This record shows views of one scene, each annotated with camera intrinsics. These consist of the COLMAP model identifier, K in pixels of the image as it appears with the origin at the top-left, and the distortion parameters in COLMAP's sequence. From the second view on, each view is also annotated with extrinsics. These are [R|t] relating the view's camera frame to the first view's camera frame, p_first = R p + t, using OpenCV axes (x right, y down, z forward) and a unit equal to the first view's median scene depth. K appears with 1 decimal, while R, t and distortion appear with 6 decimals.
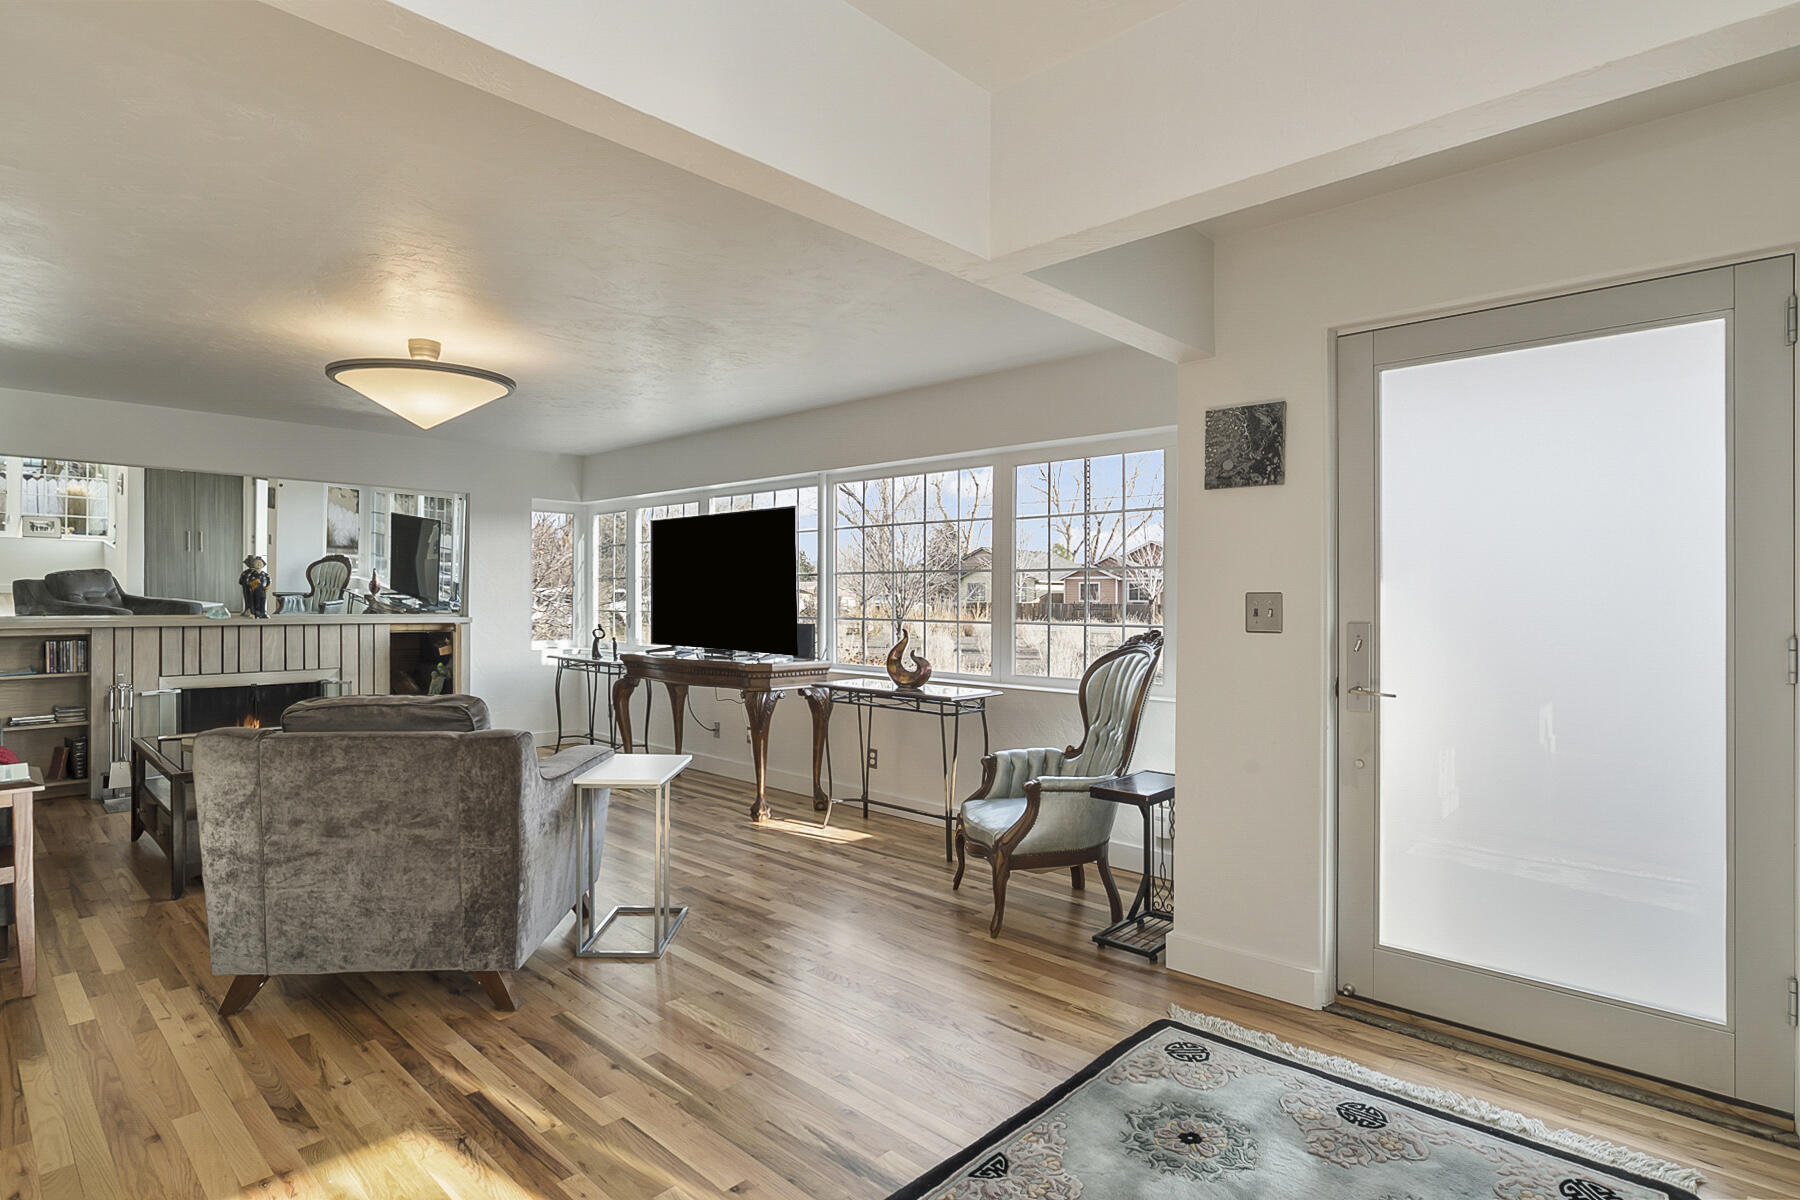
lens RADIAL K [[914.2, 0, 905.6], [0, 914.2, 602.5], [0, 0, 1]] dist [-0.016985, 0.009763]
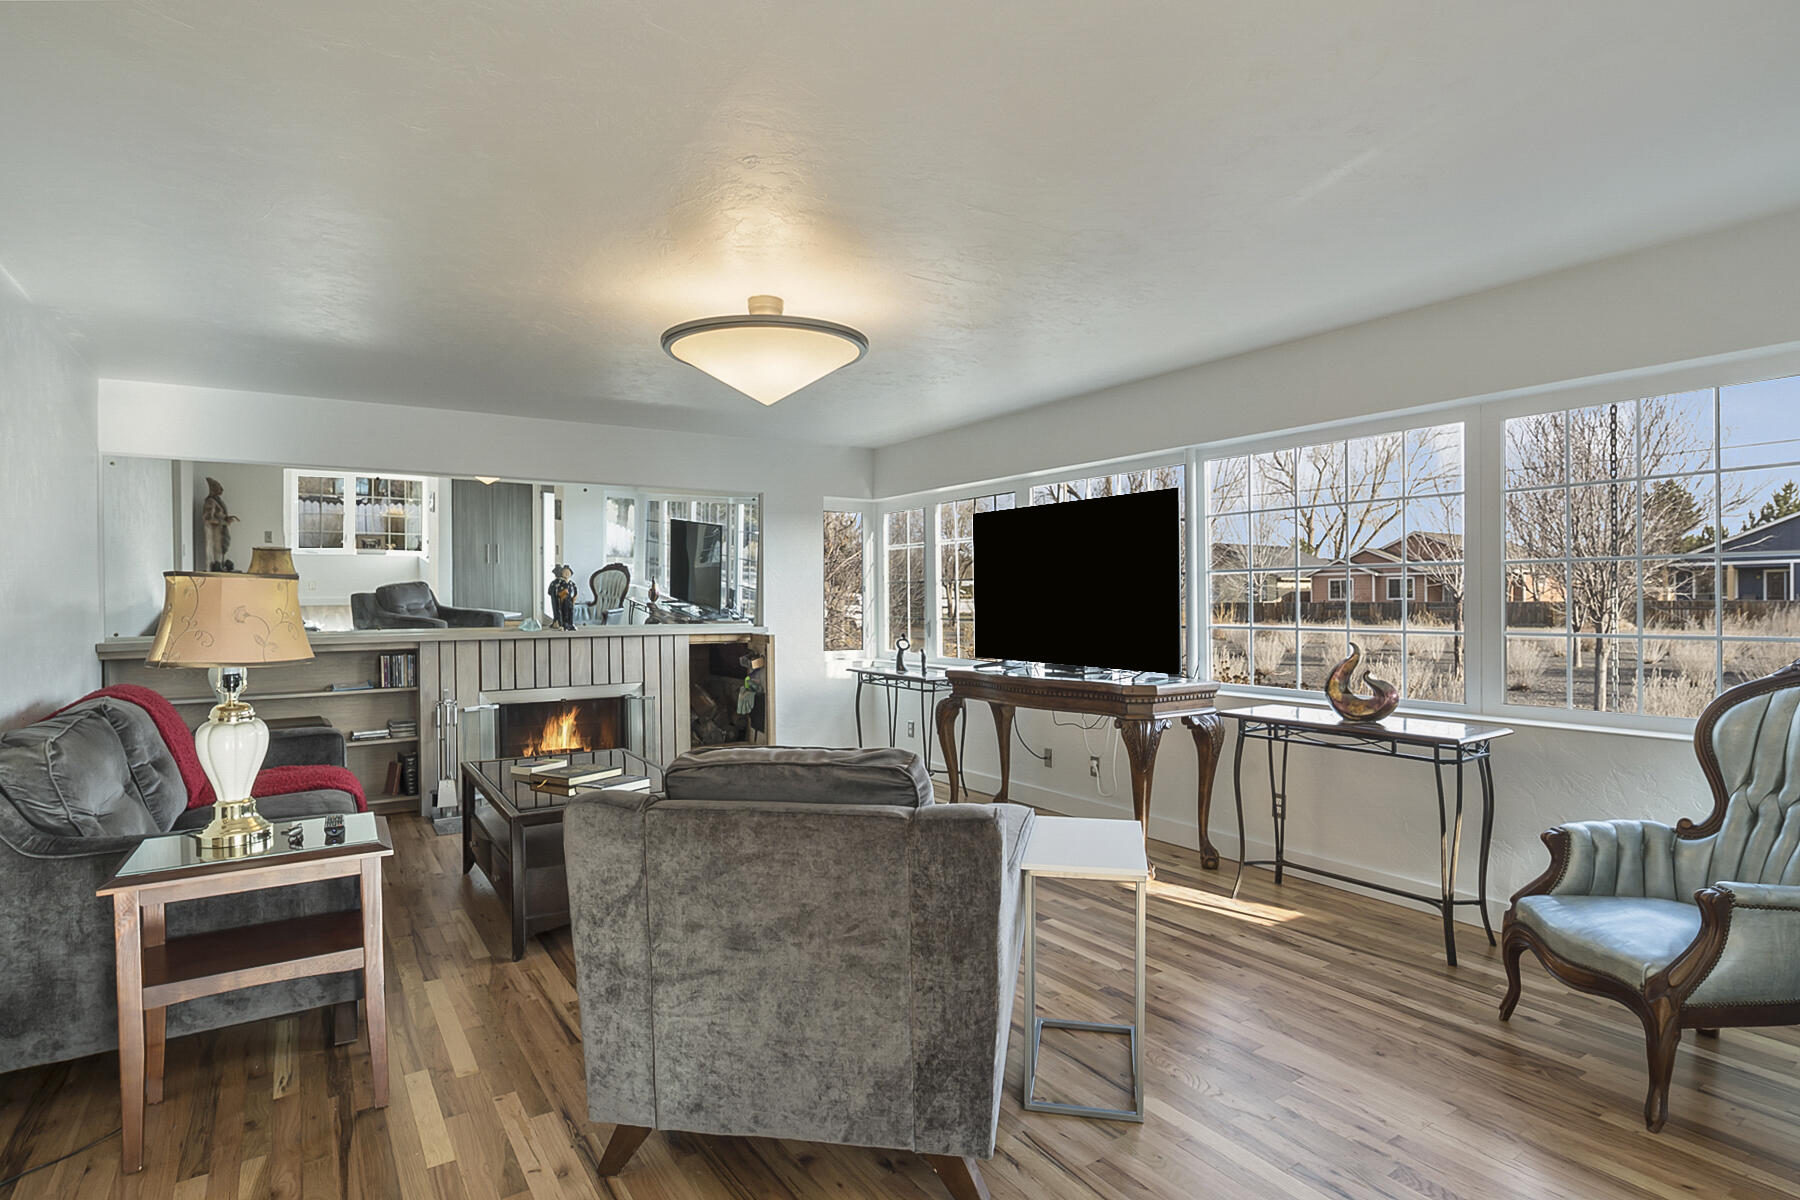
lens RADIAL K [[915.5, 0, 906.7], [0, 915.5, 609.7], [0, 0, 1]] dist [-0.029535, 0.022836]
pose [[0.974428, -0.009944, -0.224481, -0.191580], [0.011300, 0.999925, 0.004755, -0.005705], [0.224417, -0.007170, 0.974467, 0.189561]]
